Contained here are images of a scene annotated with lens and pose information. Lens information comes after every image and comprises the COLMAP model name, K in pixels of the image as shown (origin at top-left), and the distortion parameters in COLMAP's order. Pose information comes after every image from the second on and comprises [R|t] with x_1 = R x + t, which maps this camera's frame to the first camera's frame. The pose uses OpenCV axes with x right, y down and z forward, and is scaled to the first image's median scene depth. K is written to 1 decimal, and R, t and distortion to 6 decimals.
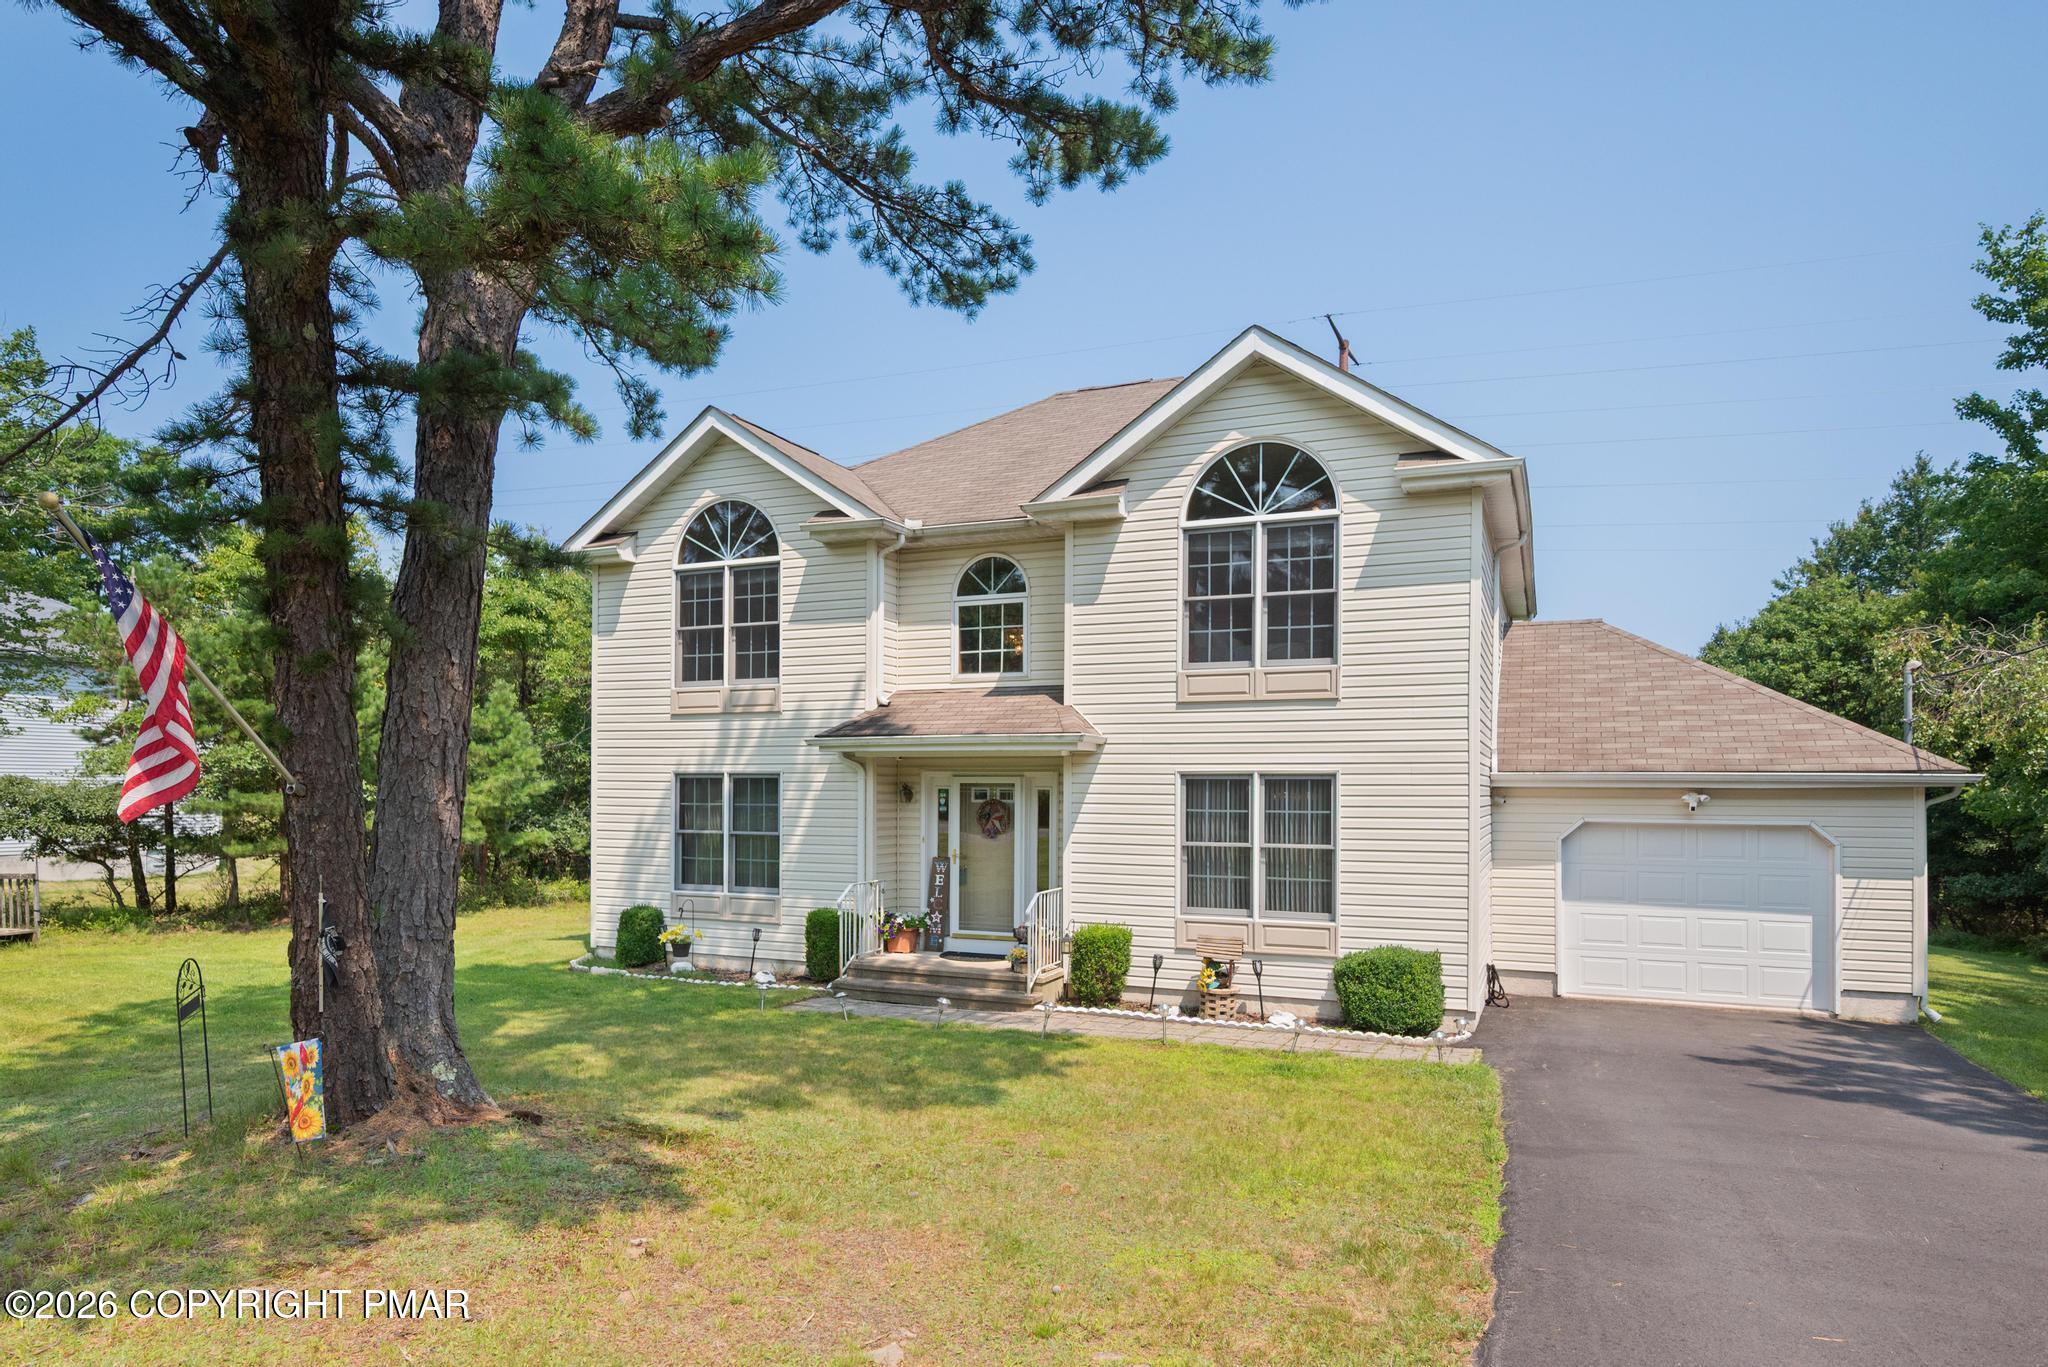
lens RADIAL K [[1254.9, 0, 910.0], [0, 1254.9, 736.8], [0, 0, 1]] dist [-0.001942, 0.001230]
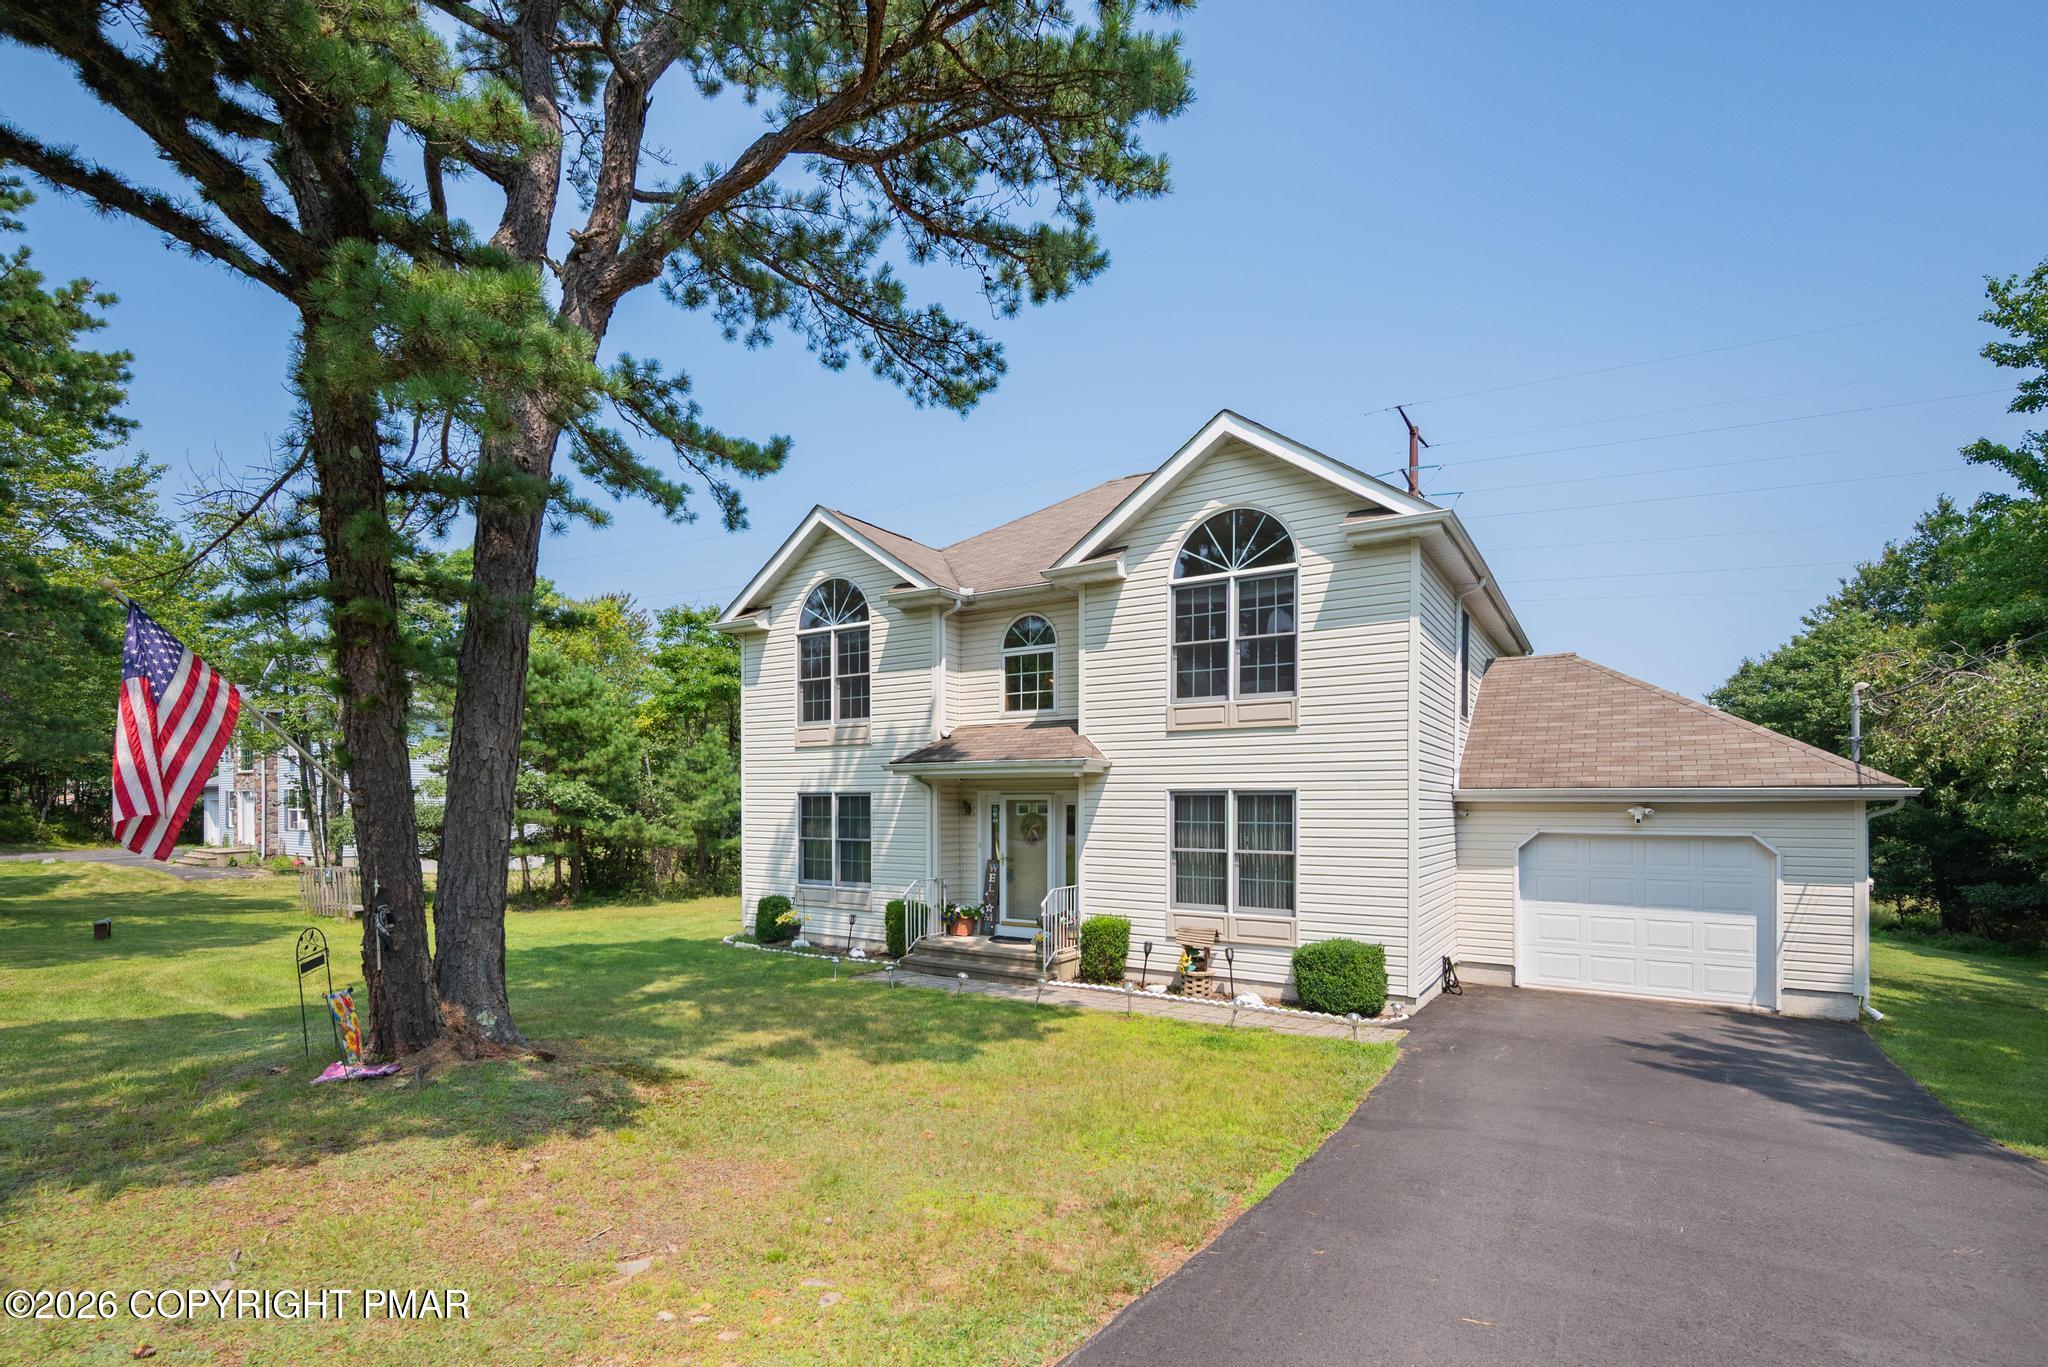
lens RADIAL K [[975.0, 0, 943.1], [0, 975.0, 779.8], [0, 0, 1]] dist [-0.000296, -0.001023]
pose [[0.986764, -0.005325, -0.162072, 0.154527], [0.007178, 0.999915, 0.010849, 0.007162], [0.162001, -0.011868, 0.986719, 0.049918]]
